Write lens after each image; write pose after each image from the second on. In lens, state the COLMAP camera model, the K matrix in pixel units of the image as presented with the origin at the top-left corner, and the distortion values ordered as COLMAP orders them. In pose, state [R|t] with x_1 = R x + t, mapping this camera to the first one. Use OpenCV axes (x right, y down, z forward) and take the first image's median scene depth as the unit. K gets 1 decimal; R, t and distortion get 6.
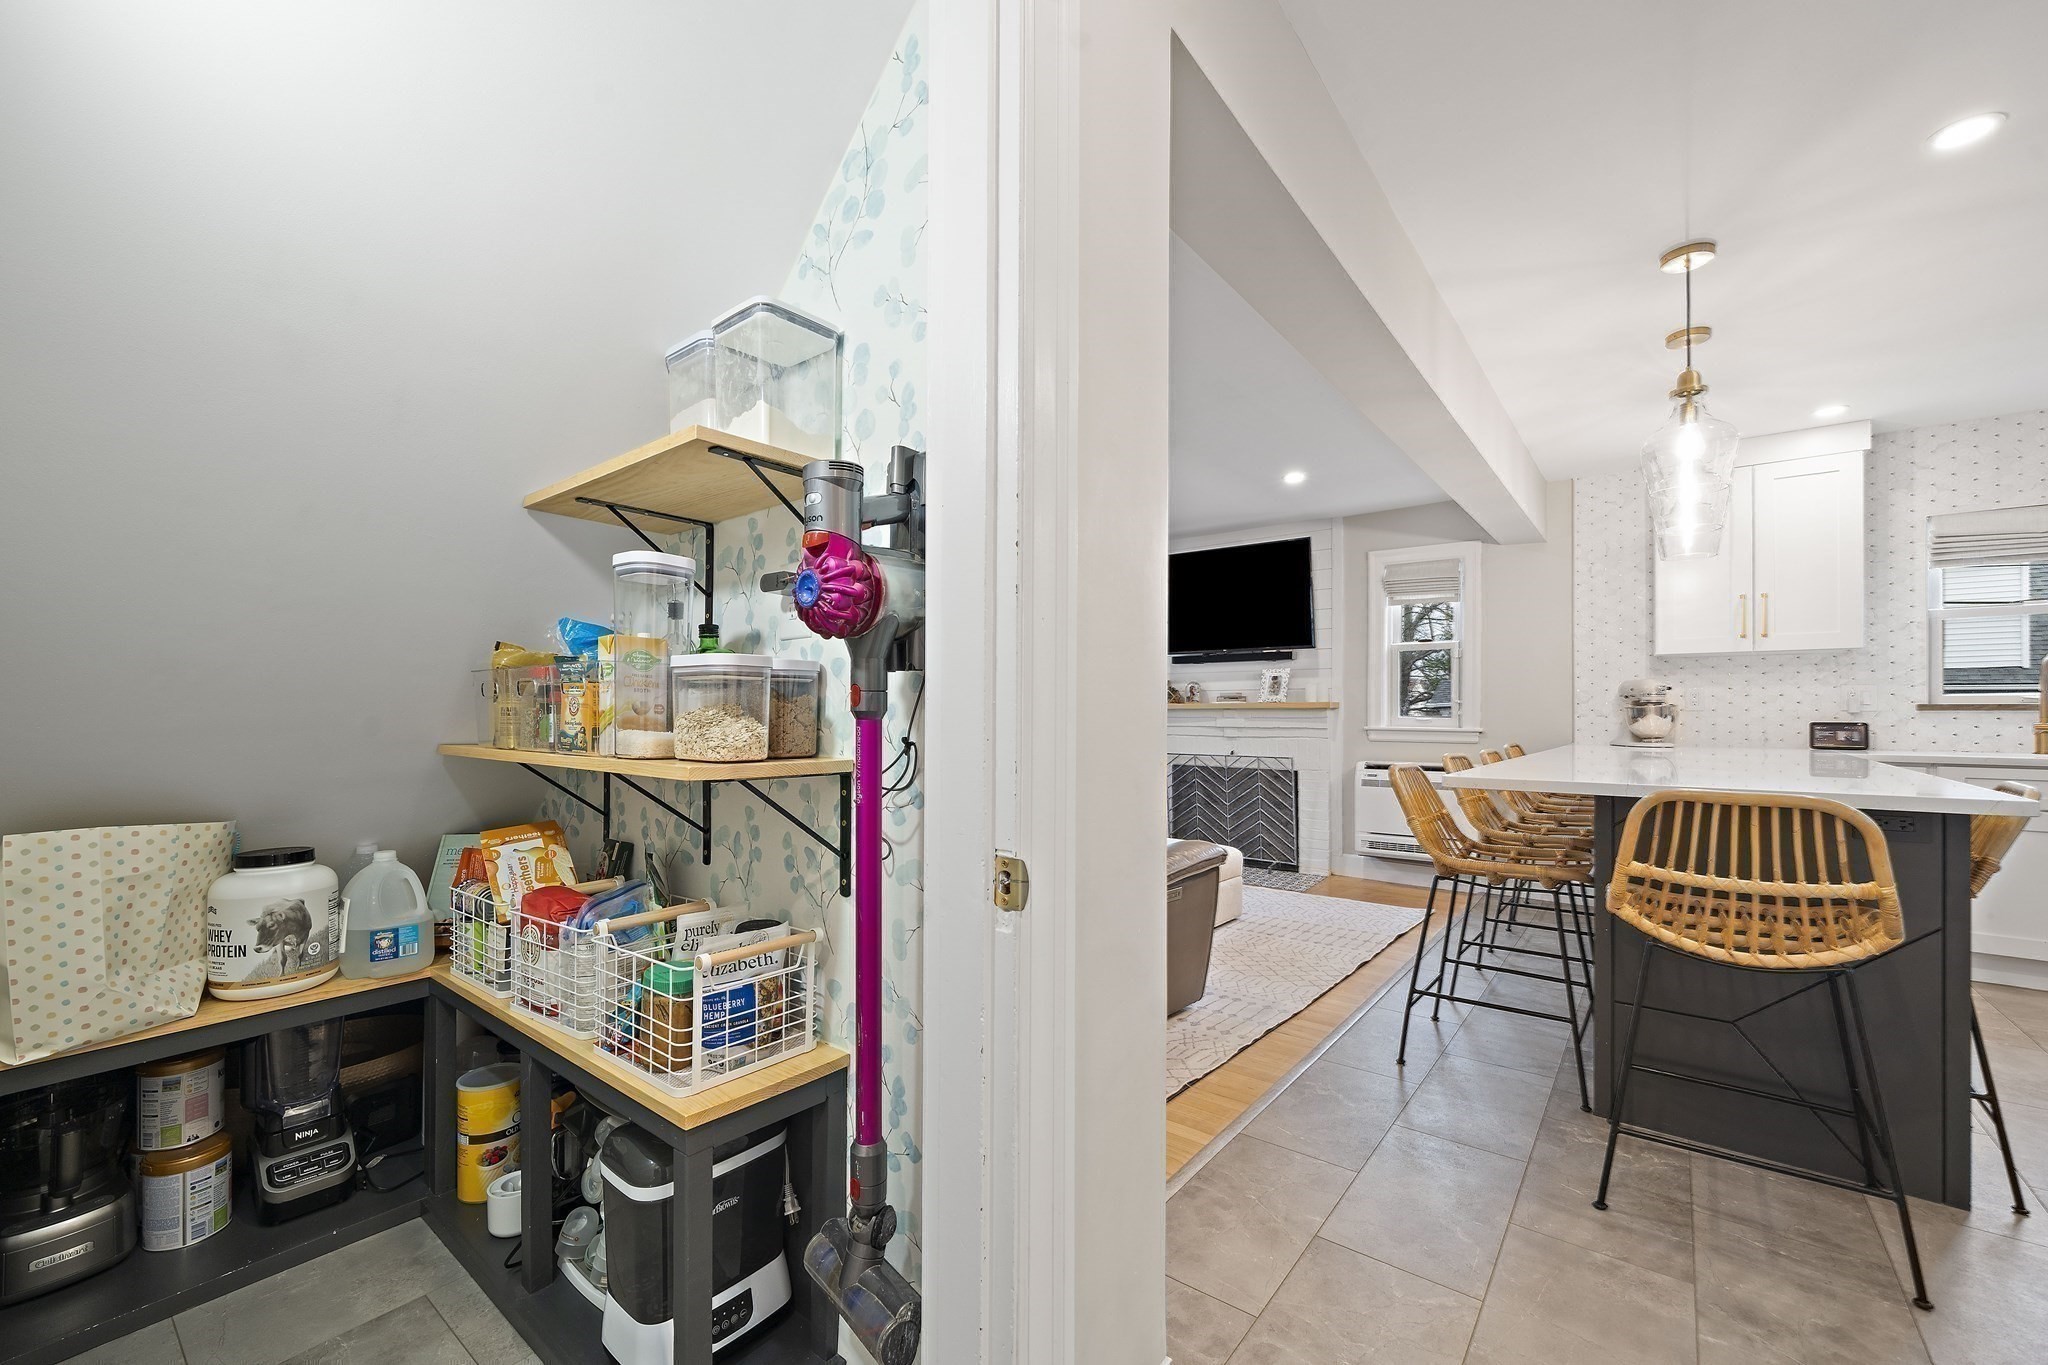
lens RADIAL K [[832.4, 0, 1010.1], [0, 832.4, 704.9], [0, 0, 1]] dist [-0.000115, -0.000312]
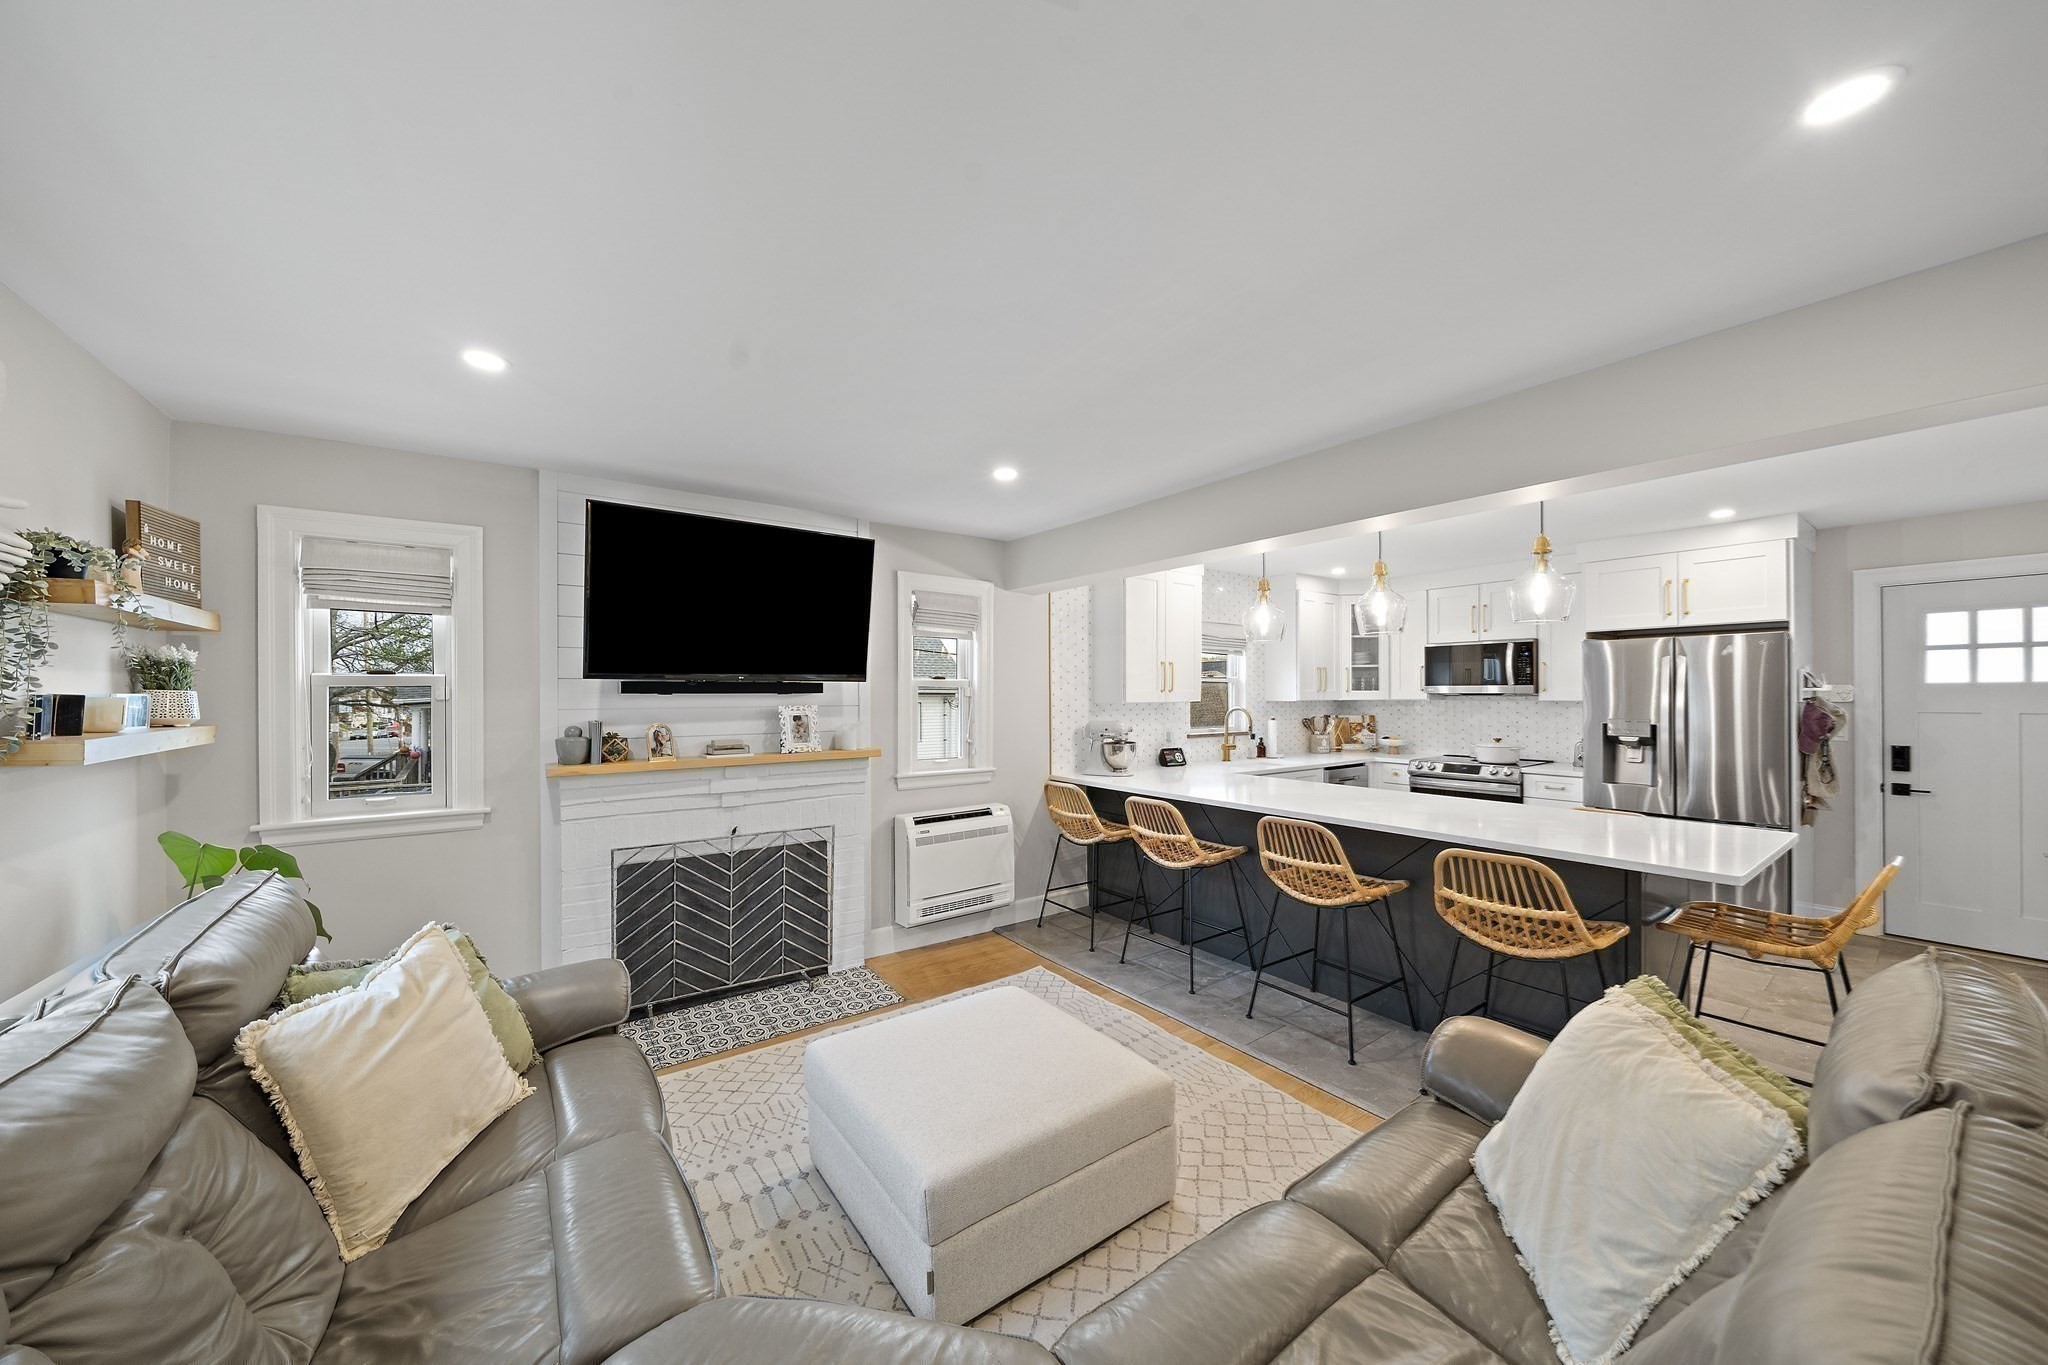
lens RADIAL K [[717.5, 0, 1020.3], [0, 717.5, 692.0], [0, 0, 1]] dist [-0.006370, -0.000012]
pose [[0.247887, -0.001399, 0.968788, -0.264726], [-0.007983, 0.999962, 0.003487, -0.064909], [-0.968756, -0.008599, 0.247866, 0.728571]]
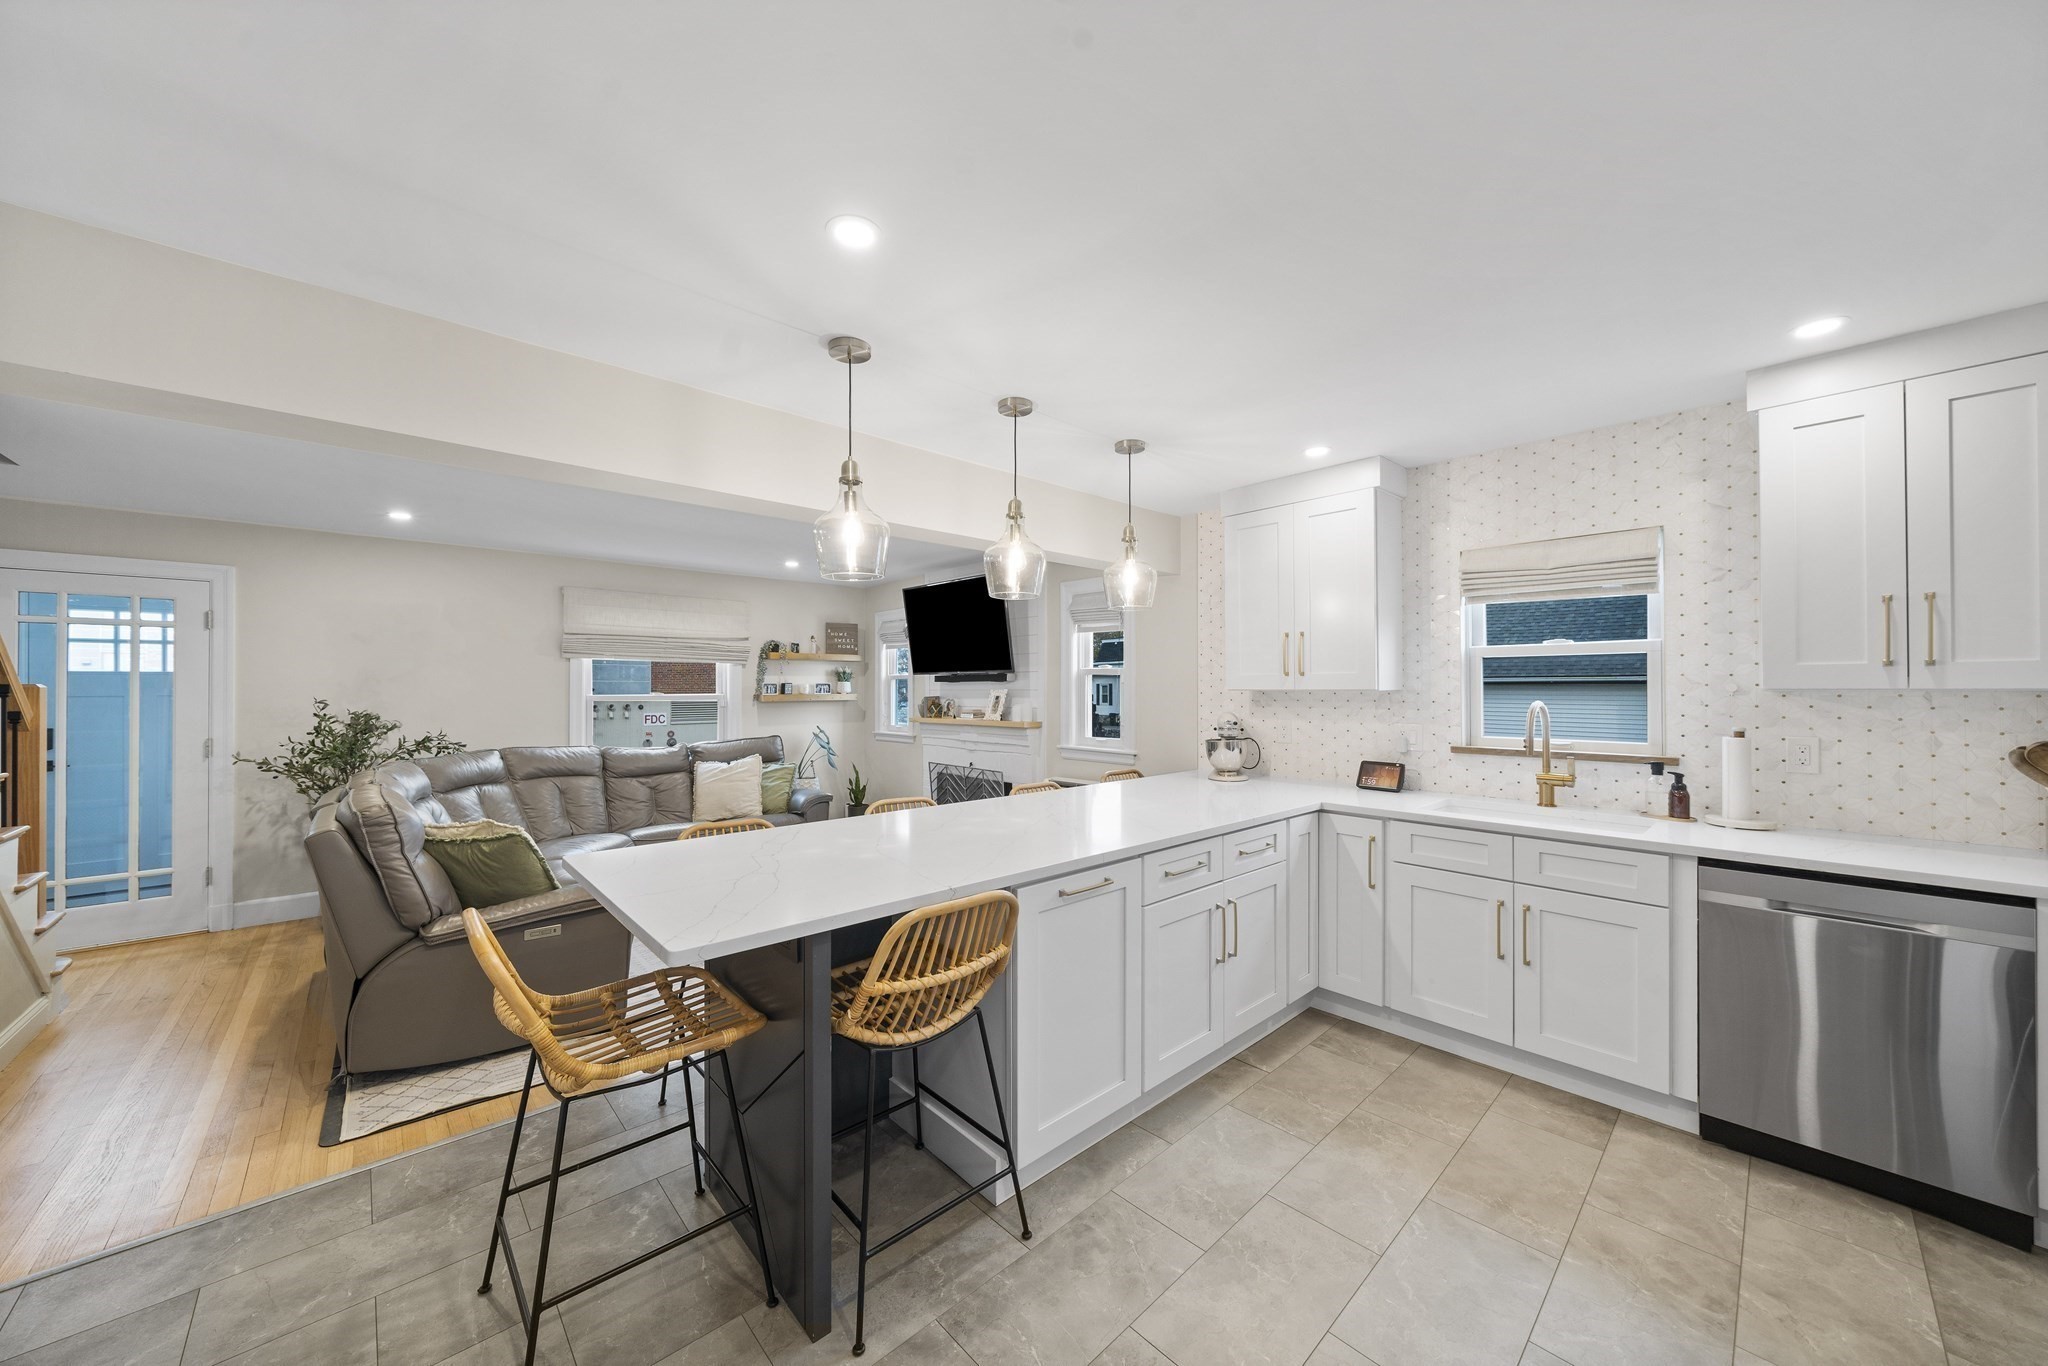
lens RADIAL K [[717.5, 0, 1009.0], [0, 717.5, 678.4], [0, 0, 1]] dist [-0.006370, -0.000012]
pose [[0.987042, -0.006772, -0.160320, 0.538233], [0.006233, 0.999973, -0.003865, -0.059554], [0.160342, 0.002816, 0.987058, 0.075799]]
